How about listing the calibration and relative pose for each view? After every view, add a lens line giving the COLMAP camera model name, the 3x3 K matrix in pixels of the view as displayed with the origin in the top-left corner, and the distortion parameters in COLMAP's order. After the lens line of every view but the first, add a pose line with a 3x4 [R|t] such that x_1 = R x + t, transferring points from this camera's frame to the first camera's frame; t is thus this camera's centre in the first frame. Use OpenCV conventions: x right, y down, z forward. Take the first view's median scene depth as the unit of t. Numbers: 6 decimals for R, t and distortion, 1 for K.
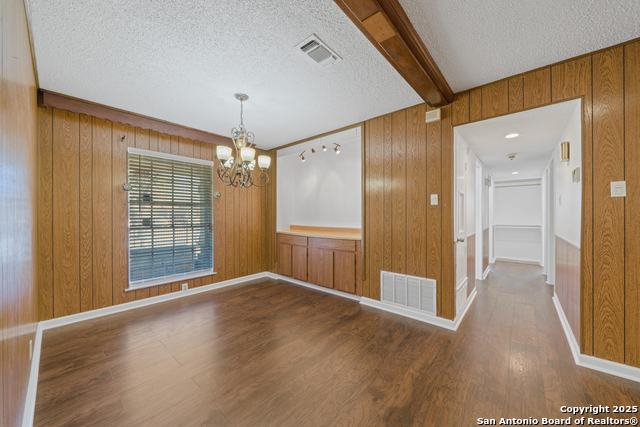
lens RADIAL K [[235.0, 0, 319.6], [0, 235.0, 213.9], [0, 0, 1]] dist [-0.007410, -0.000134]
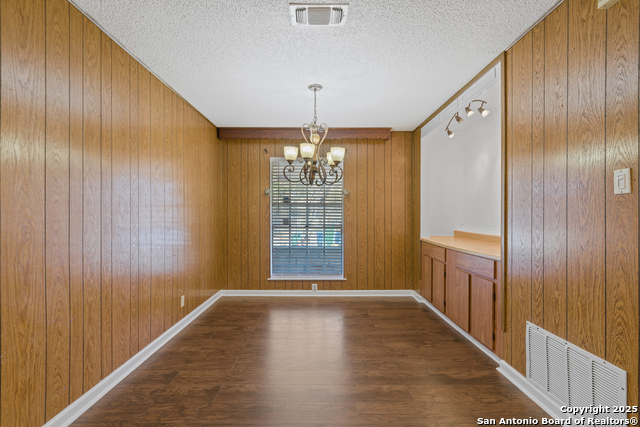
lens RADIAL K [[301.3, 0, 318.8], [0, 301.3, 214.7], [0, 0, 1]] dist [-0.000409, 0.000273]
pose [[0.655069, 0.001160, -0.755568, 0.443159], [0.000351, 0.999998, 0.001839, -0.001122], [0.755569, -0.001470, 0.655068, 0.183651]]
